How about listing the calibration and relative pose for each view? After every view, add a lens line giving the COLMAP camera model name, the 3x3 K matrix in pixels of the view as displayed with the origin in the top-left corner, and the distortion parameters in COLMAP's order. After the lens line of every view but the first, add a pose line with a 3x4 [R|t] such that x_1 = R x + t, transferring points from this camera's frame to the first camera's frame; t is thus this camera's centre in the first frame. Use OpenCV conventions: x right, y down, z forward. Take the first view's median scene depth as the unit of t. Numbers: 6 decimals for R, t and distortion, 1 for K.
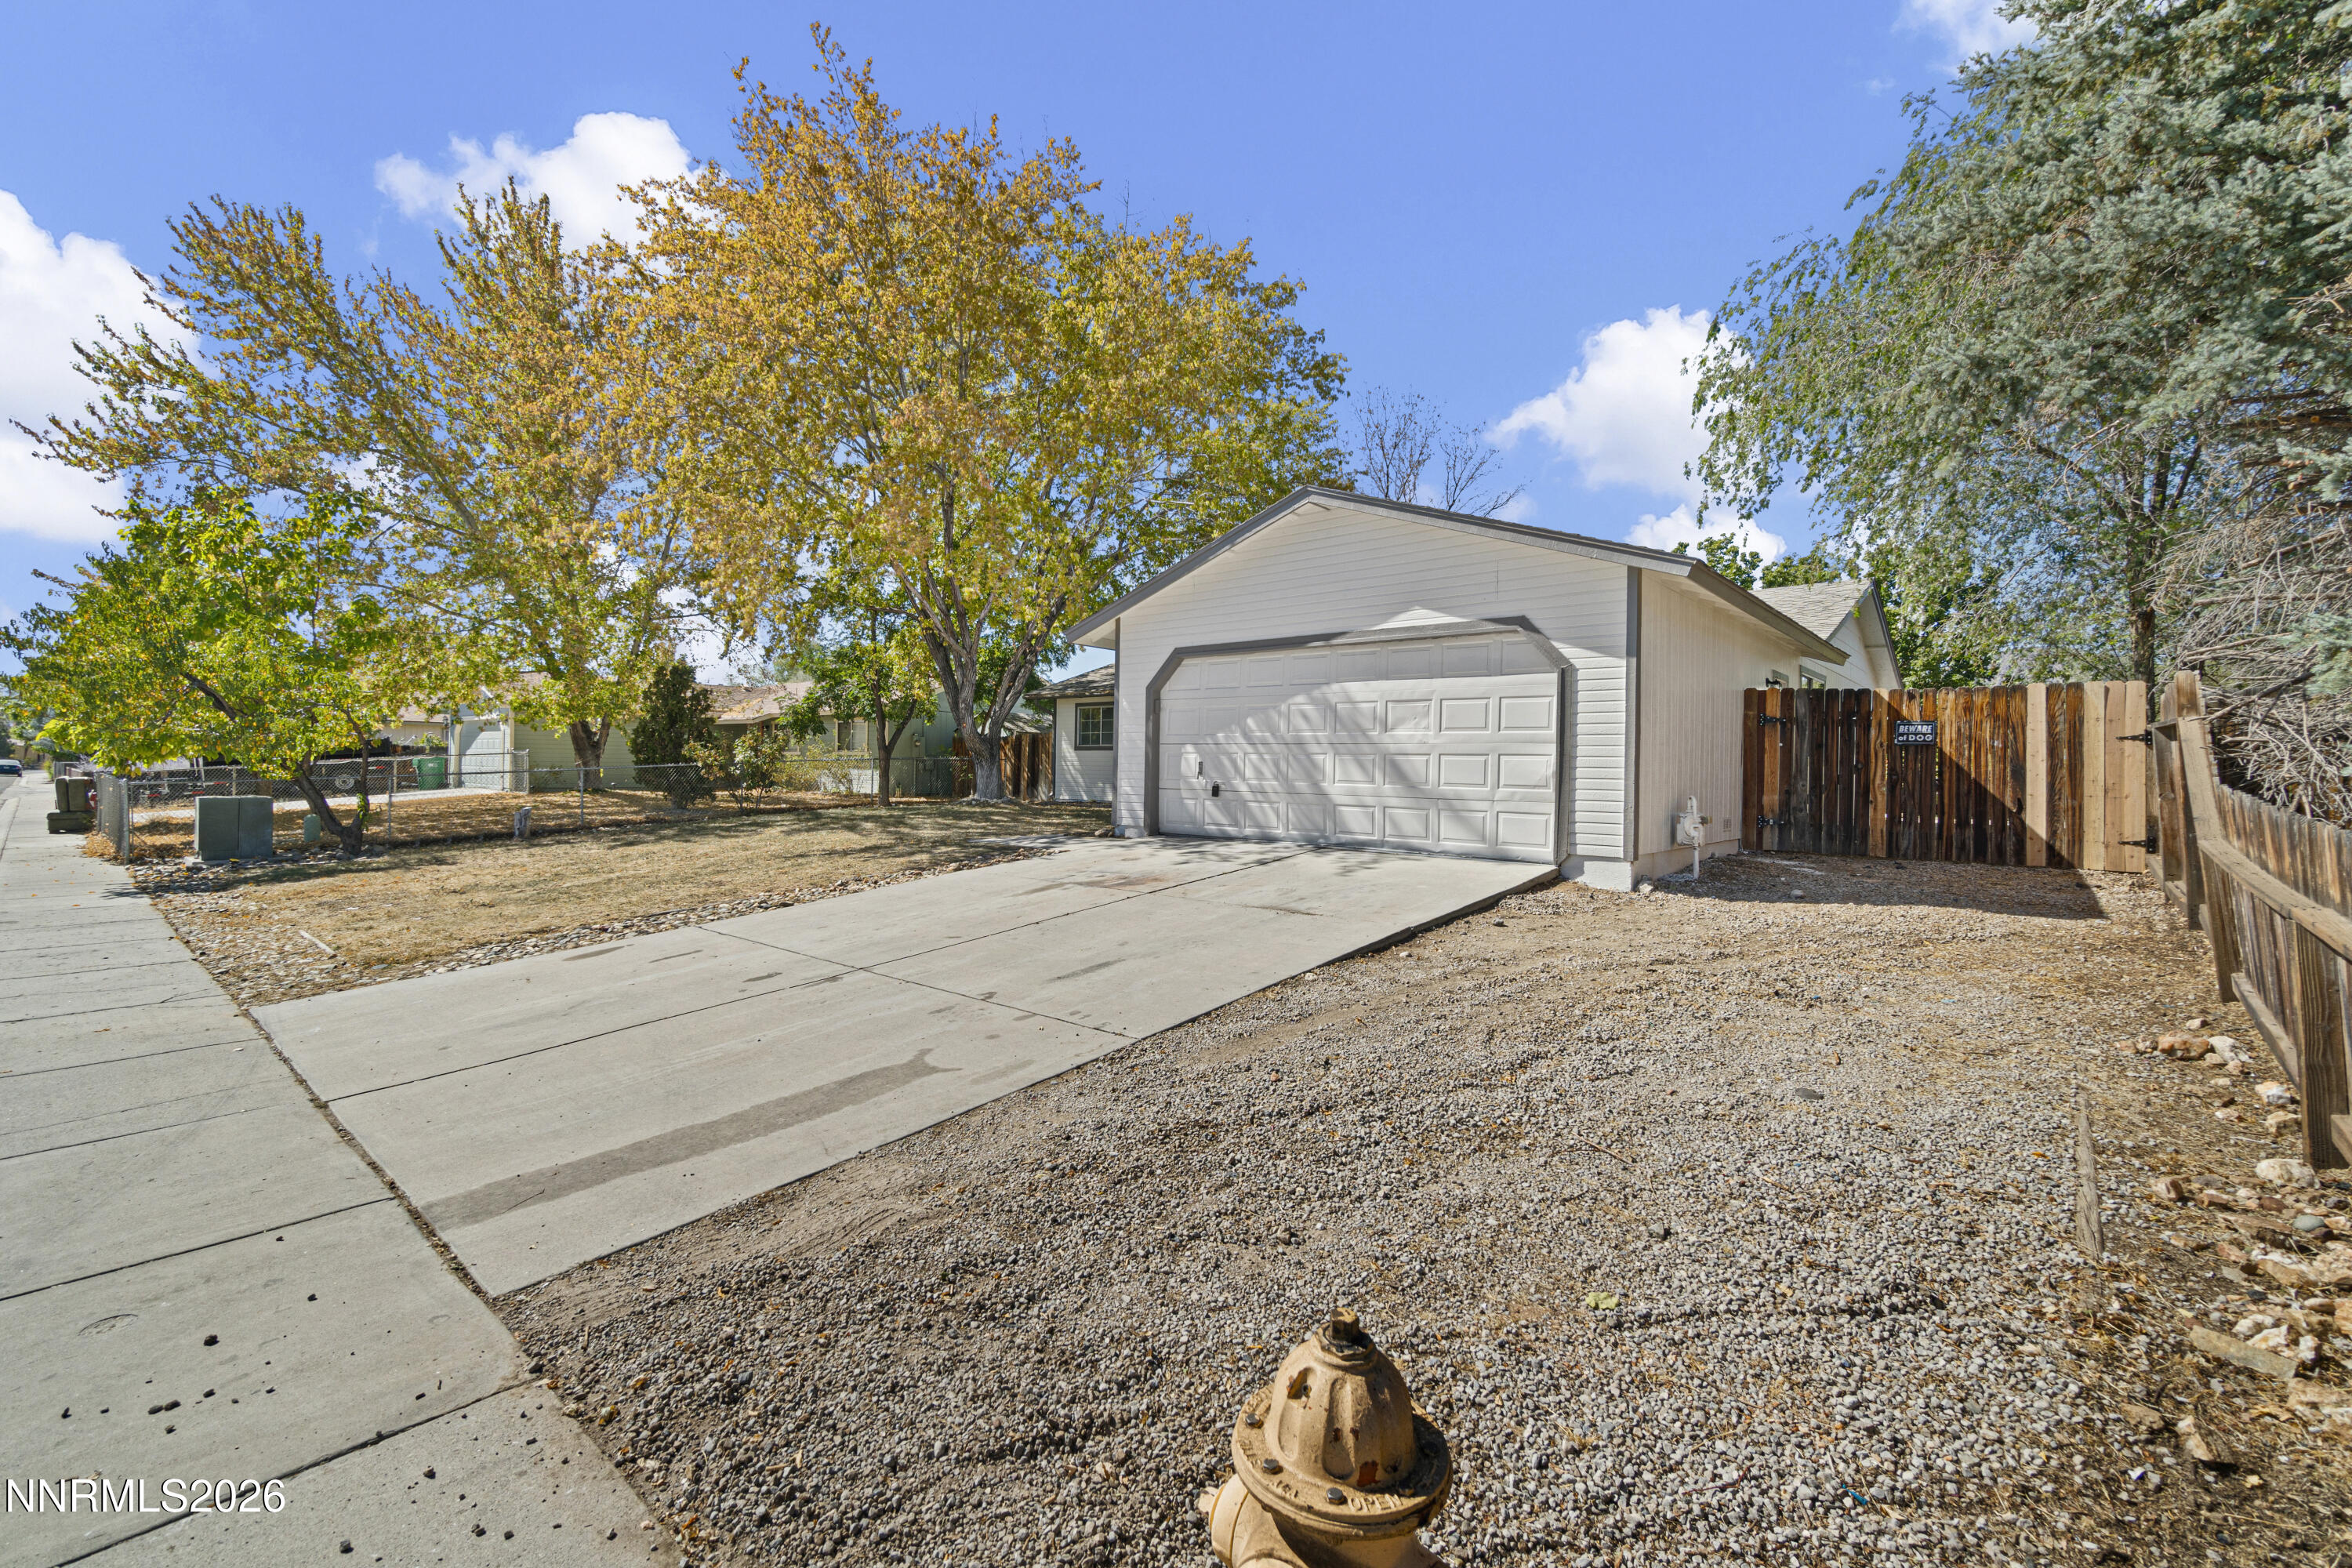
lens RADIAL K [[1027.8, 0, 1185.9], [0, 1027.8, 765.3], [0, 0, 1]] dist [-0.002492, 0.000137]
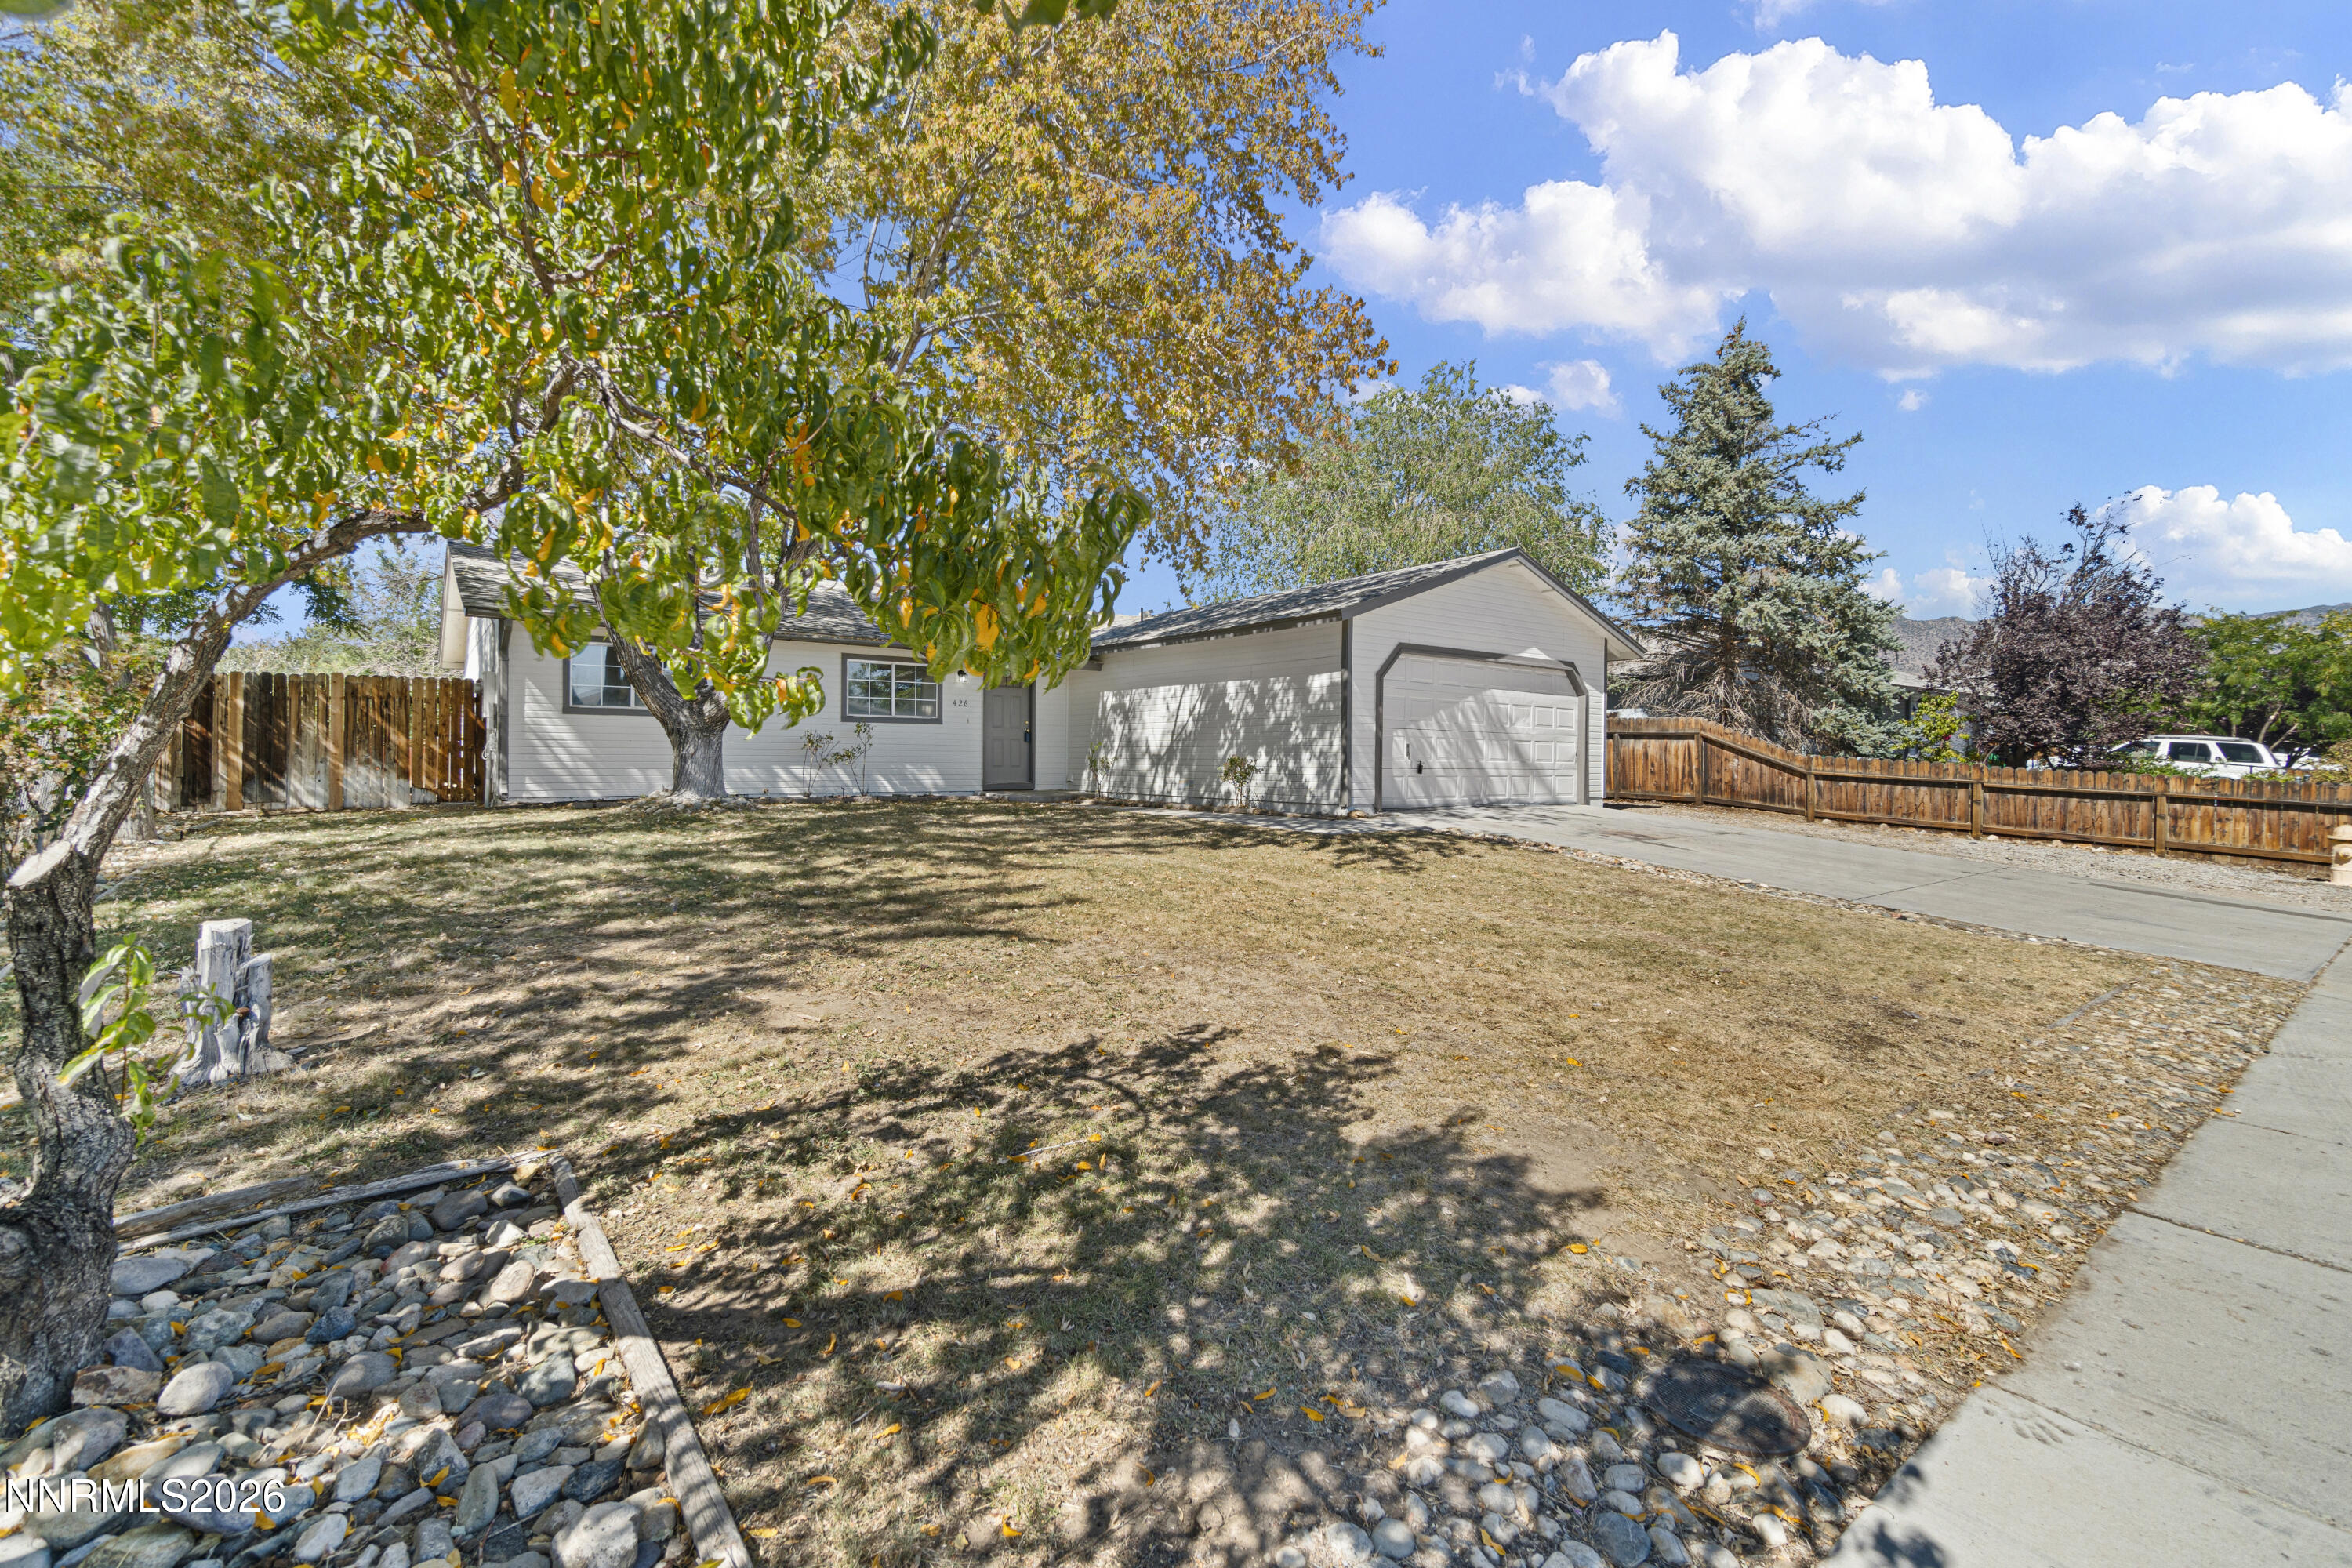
lens RADIAL K [[1027.8, 0, 1179.7], [0, 1027.8, 763.3], [0, 0, 1]] dist [-0.002492, 0.000137]
pose [[0.193987, -0.018796, 0.980824, -1.206626], [-0.009463, 0.999734, 0.021030, -0.003811], [-0.980958, -0.013361, 0.193758, 1.057323]]
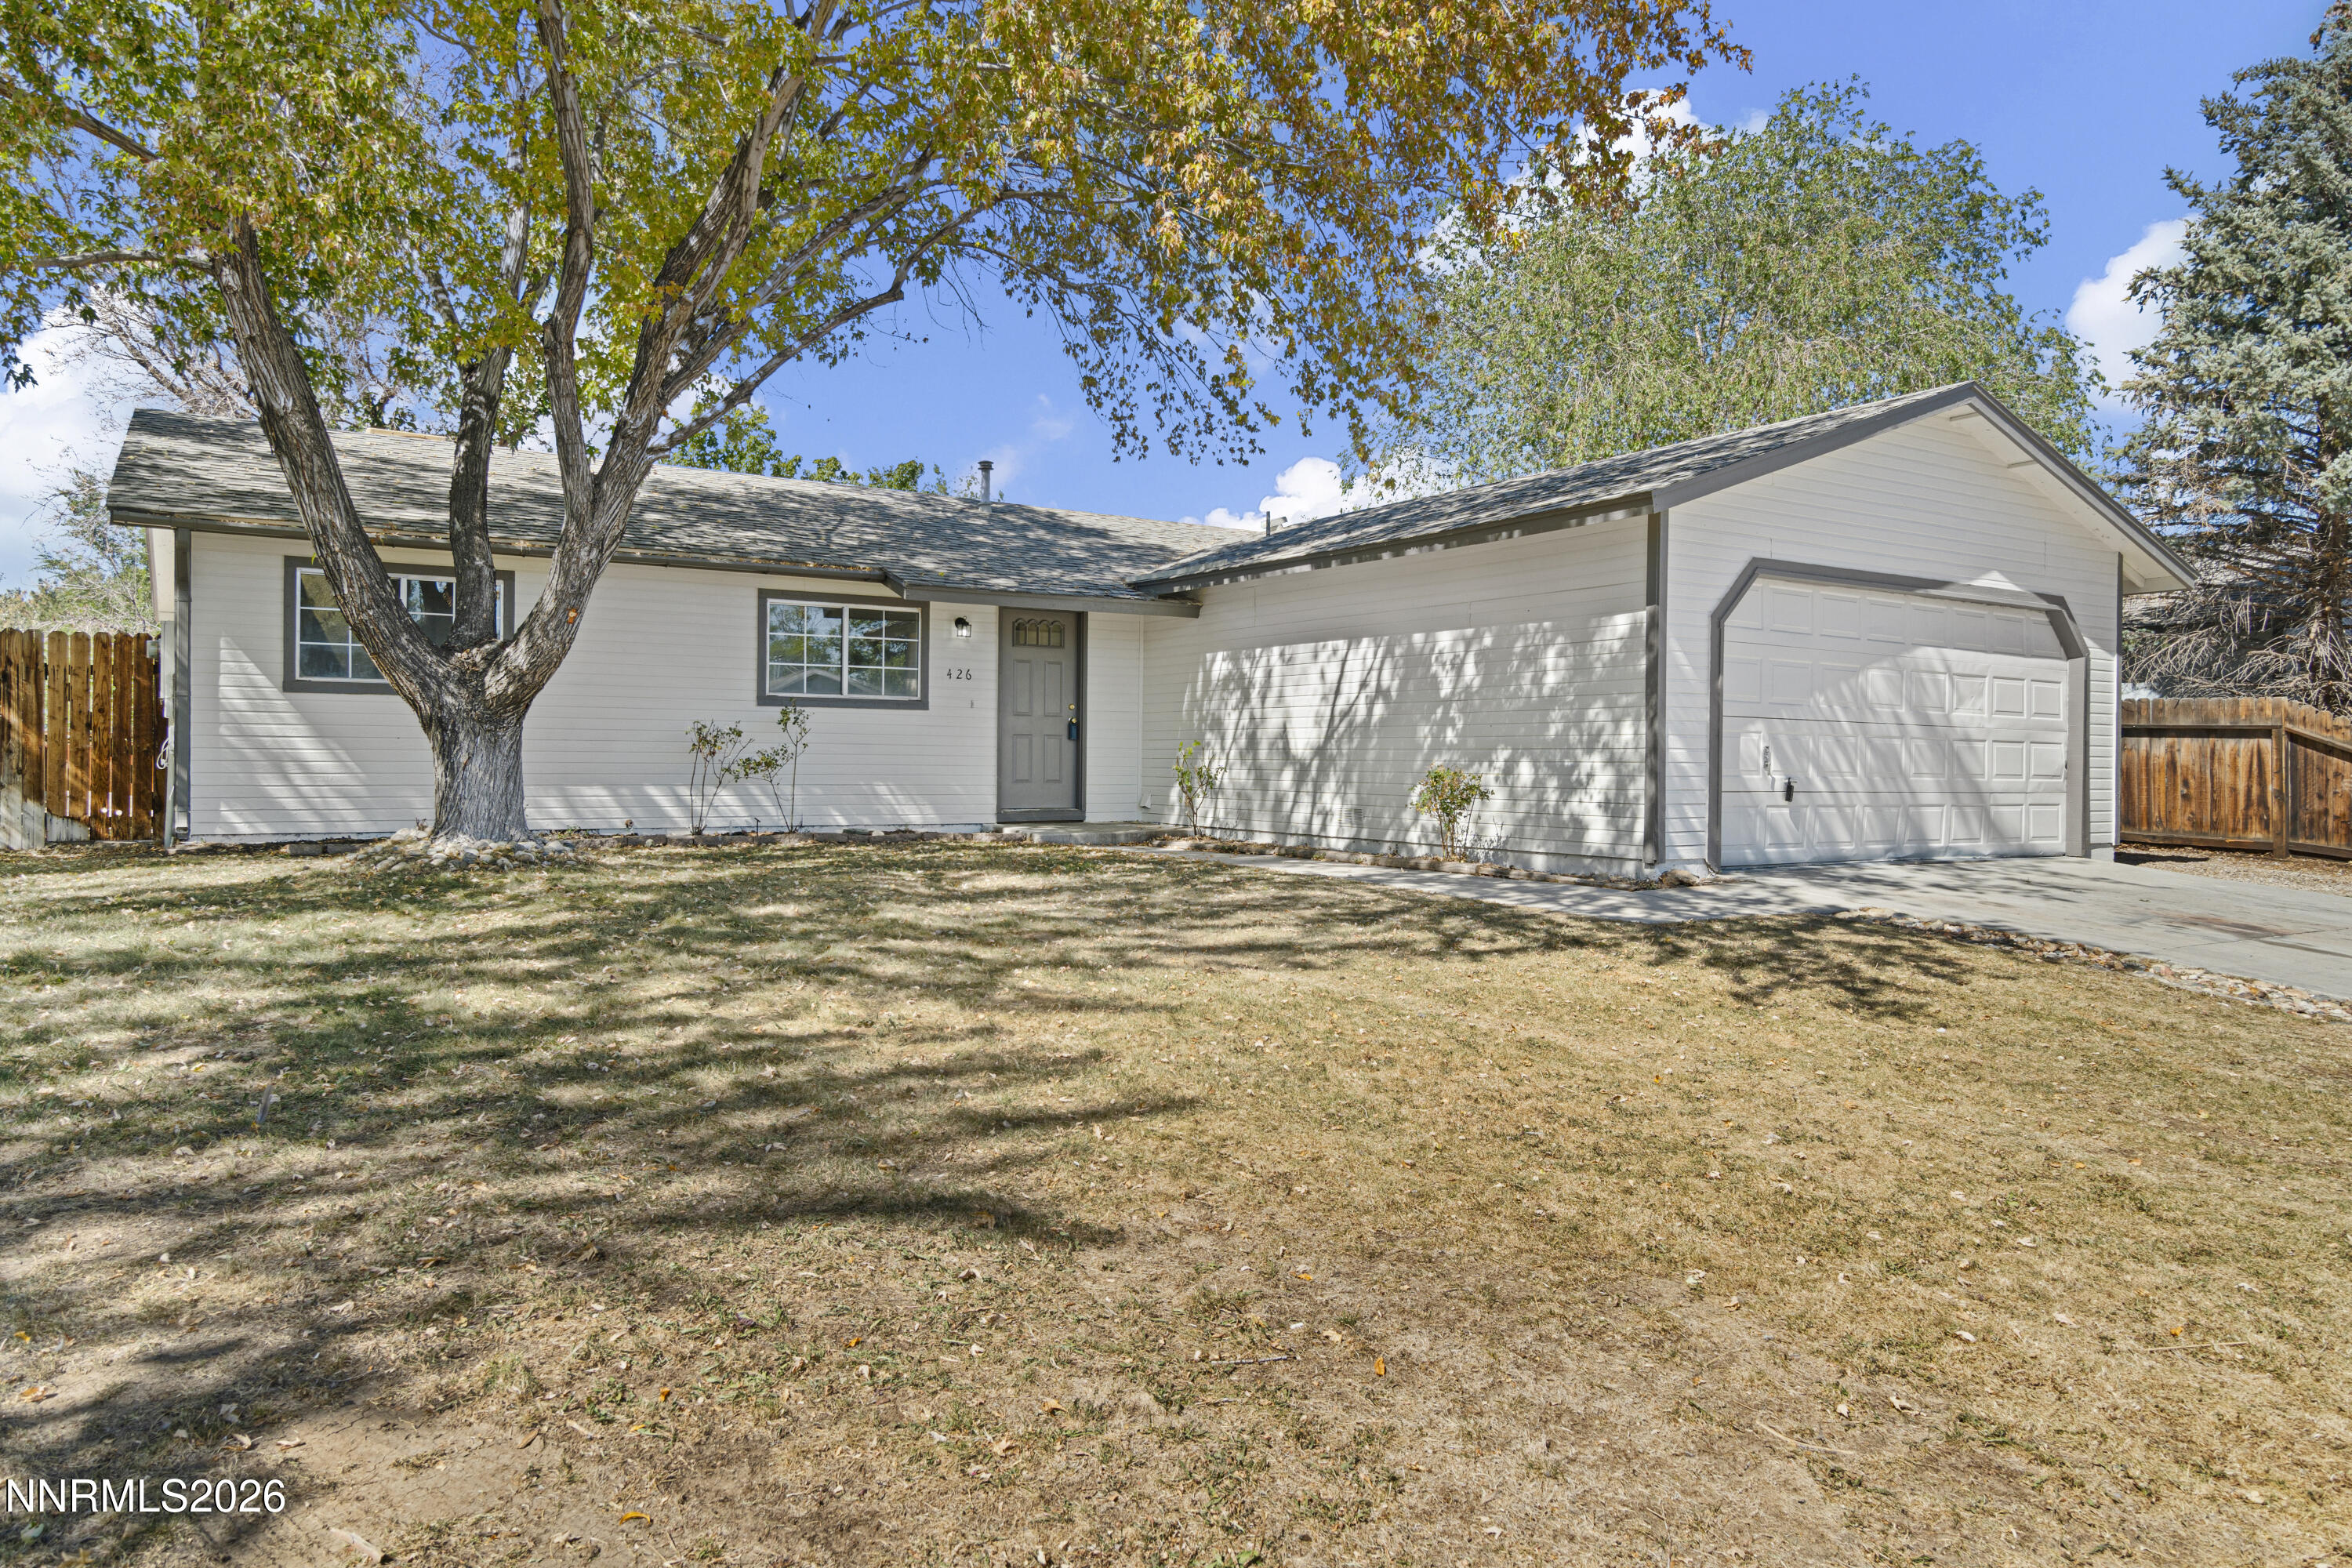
lens RADIAL K [[1558.8, 0, 1179.5], [0, 1558.8, 774.2], [0, 0, 1]] dist [-0.005522, 0.011098]
pose [[0.278164, -0.020220, 0.960321, -1.028600], [-0.010889, 0.999648, 0.024202, -0.005614], [-0.960472, -0.017189, 0.277845, 1.111678]]
